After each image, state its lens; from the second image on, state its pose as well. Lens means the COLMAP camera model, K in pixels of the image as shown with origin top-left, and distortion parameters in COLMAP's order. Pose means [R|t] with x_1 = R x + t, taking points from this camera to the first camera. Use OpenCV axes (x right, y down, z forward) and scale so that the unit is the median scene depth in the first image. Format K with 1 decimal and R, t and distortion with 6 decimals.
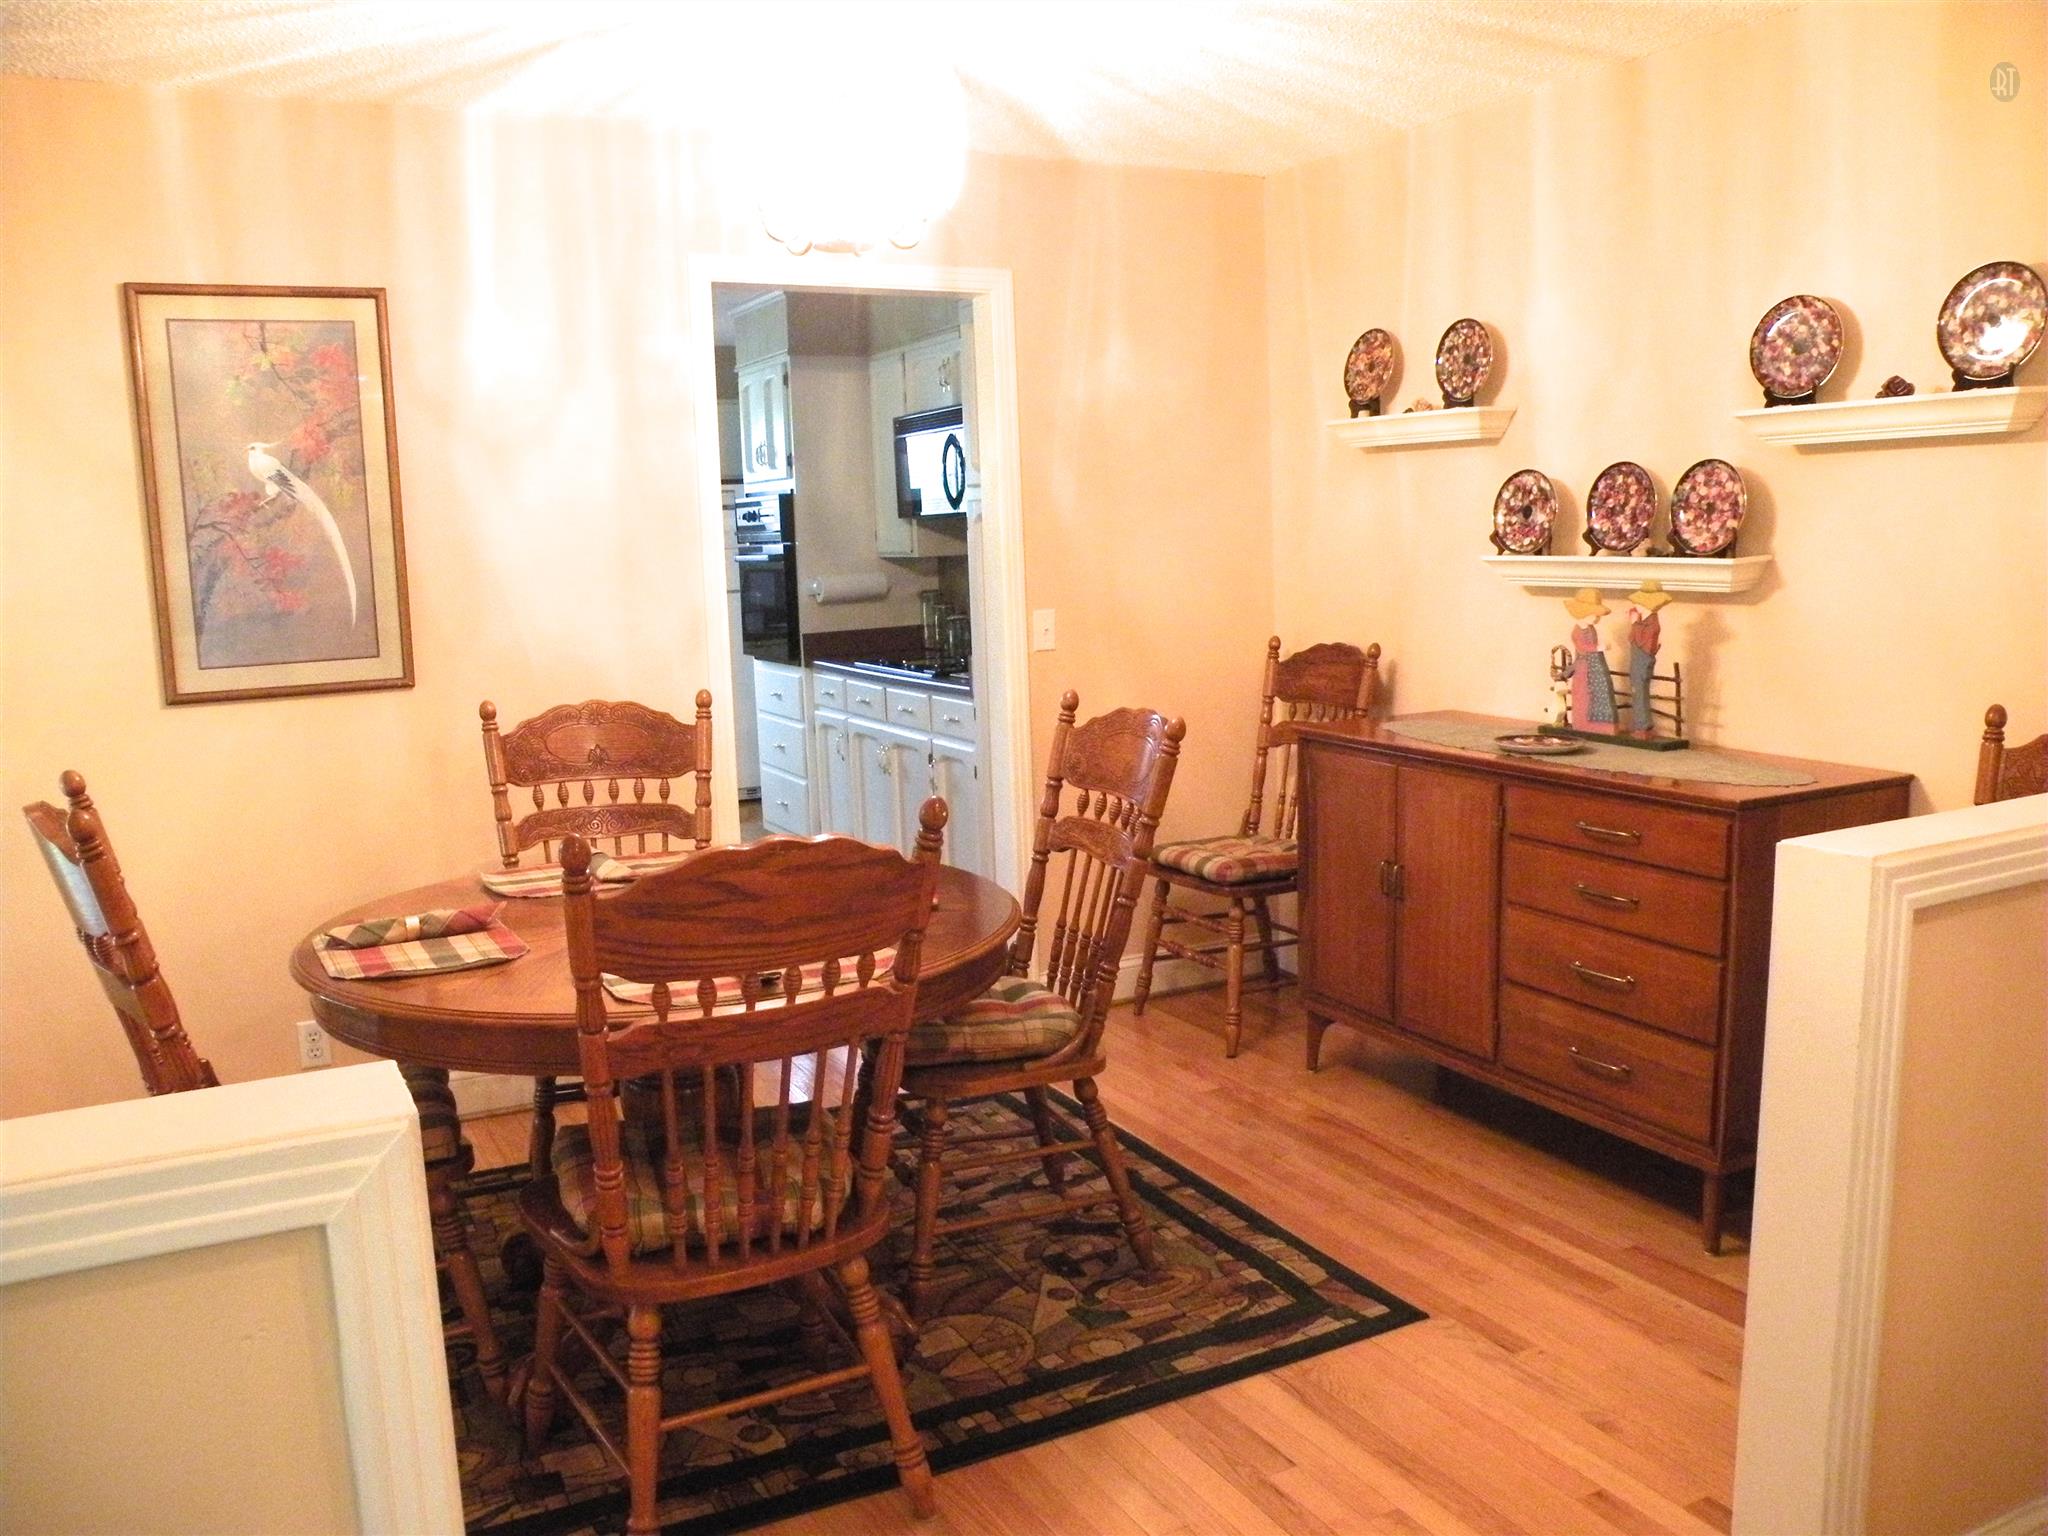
lens RADIAL K [[1632.7, 0, 1024.0], [0, 1632.7, 768.0], [0, 0, 1]] dist [-0.176813, 0.156379]
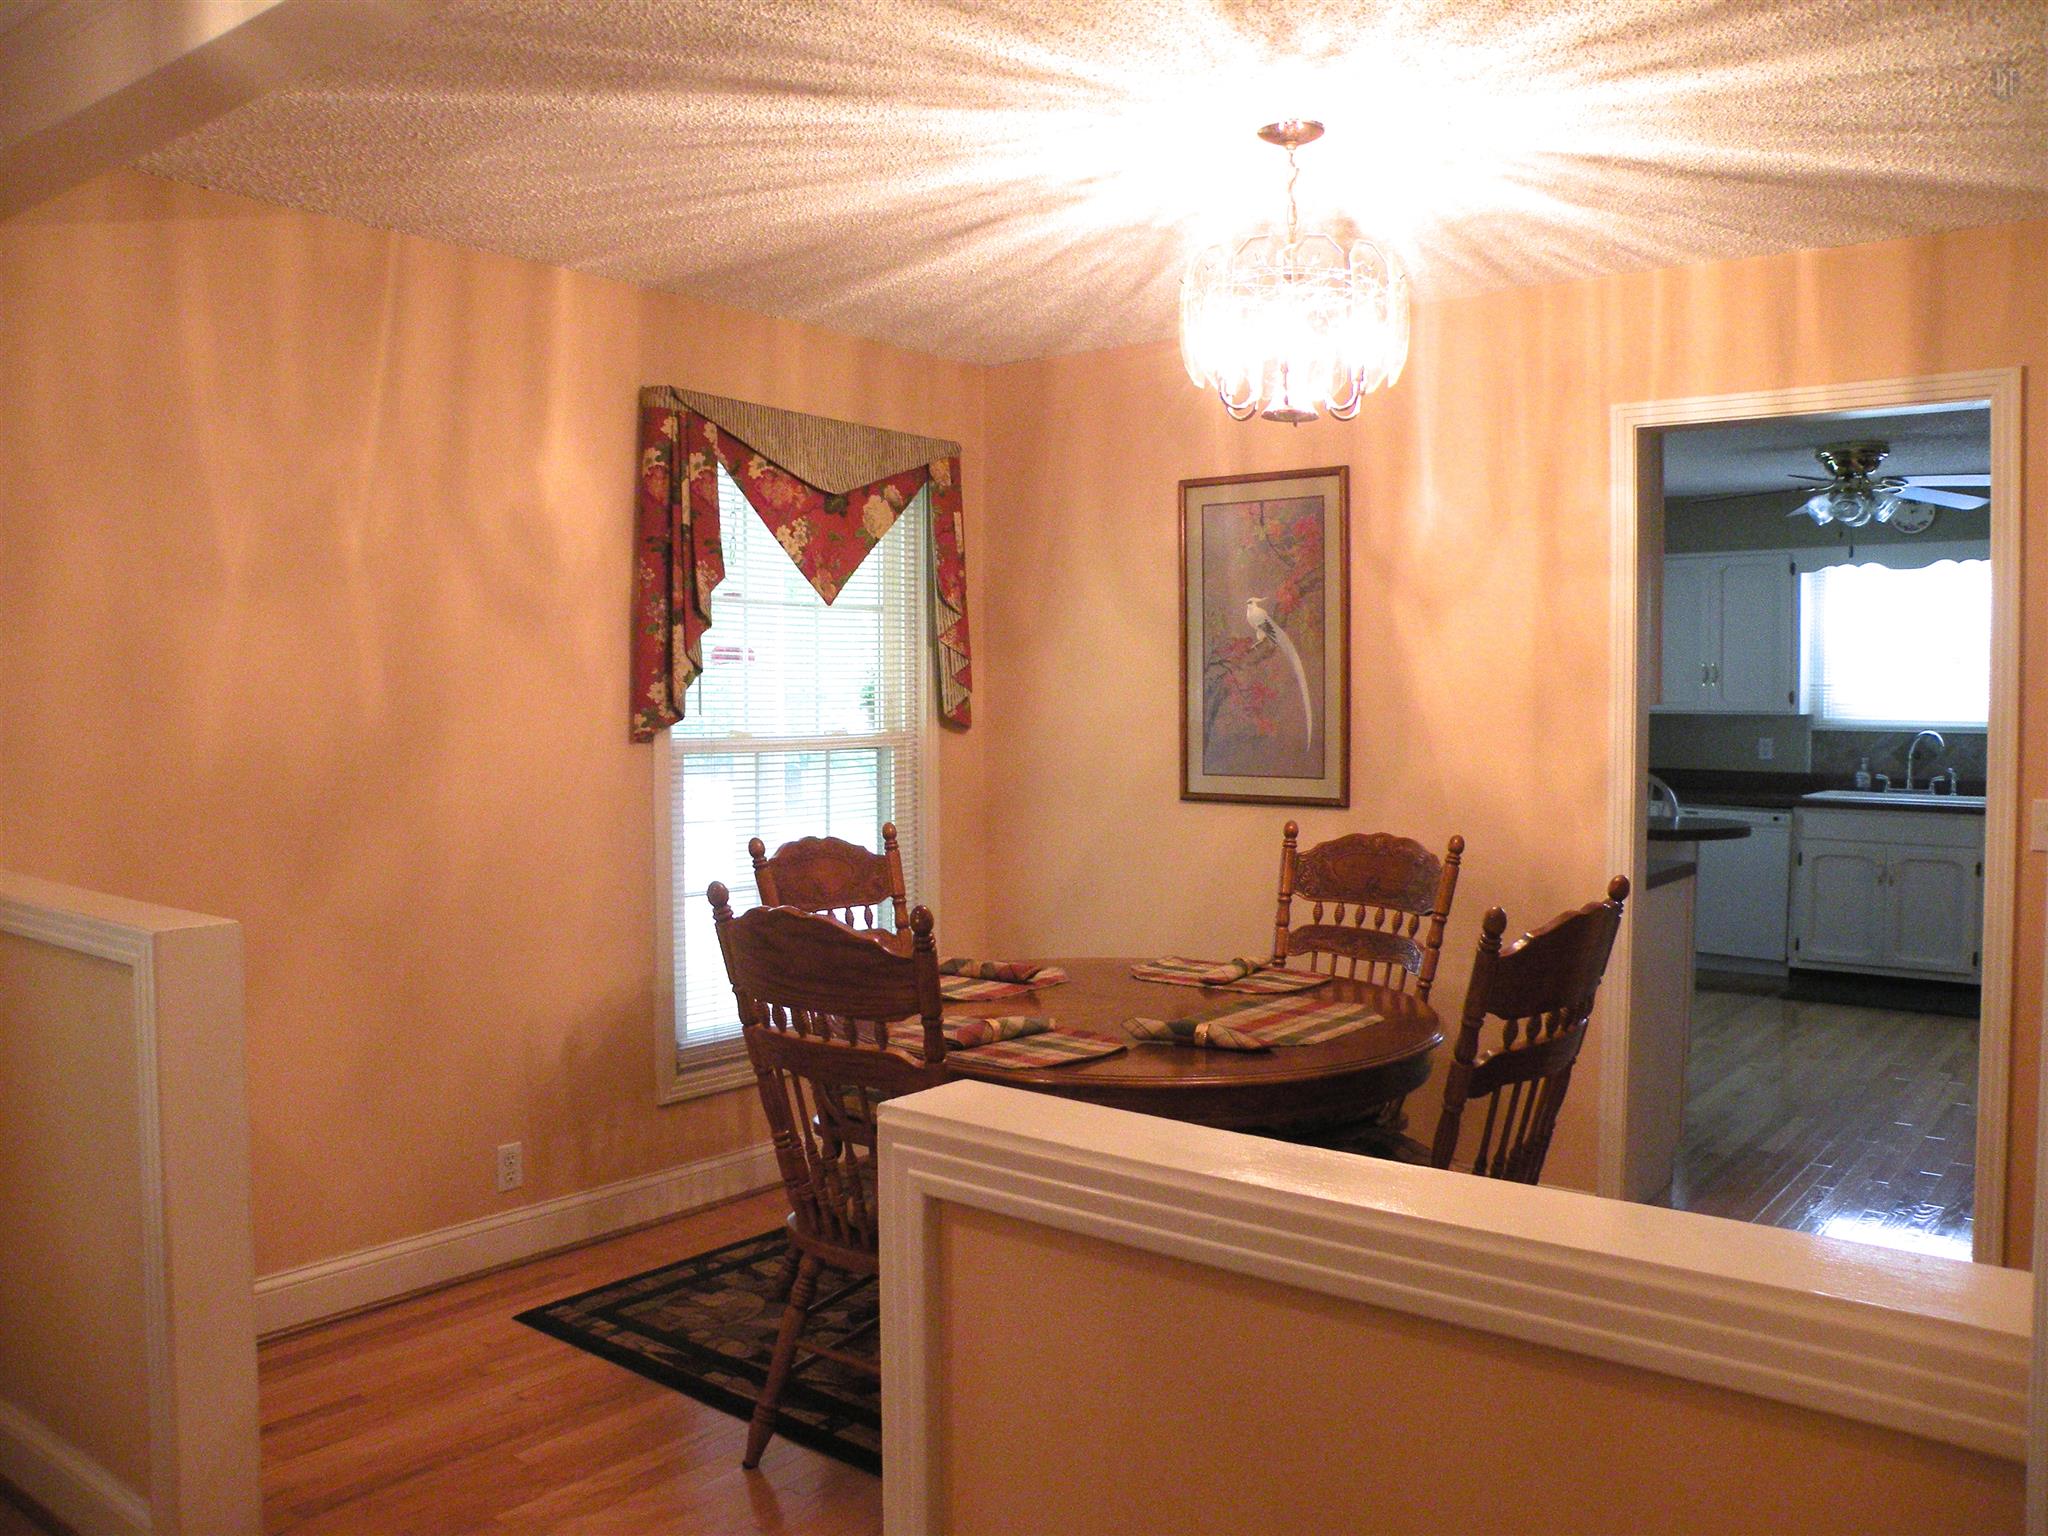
lens RADIAL K [[1632.7, 0, 1024.0], [0, 1632.7, 768.0], [0, 0, 1]] dist [-0.176813, 0.156379]
pose [[0.408251, 0.071429, -0.910071, 0.620079], [-0.142215, 0.989738, 0.013886, -0.065897], [0.901724, 0.123757, 0.414220, 0.321099]]
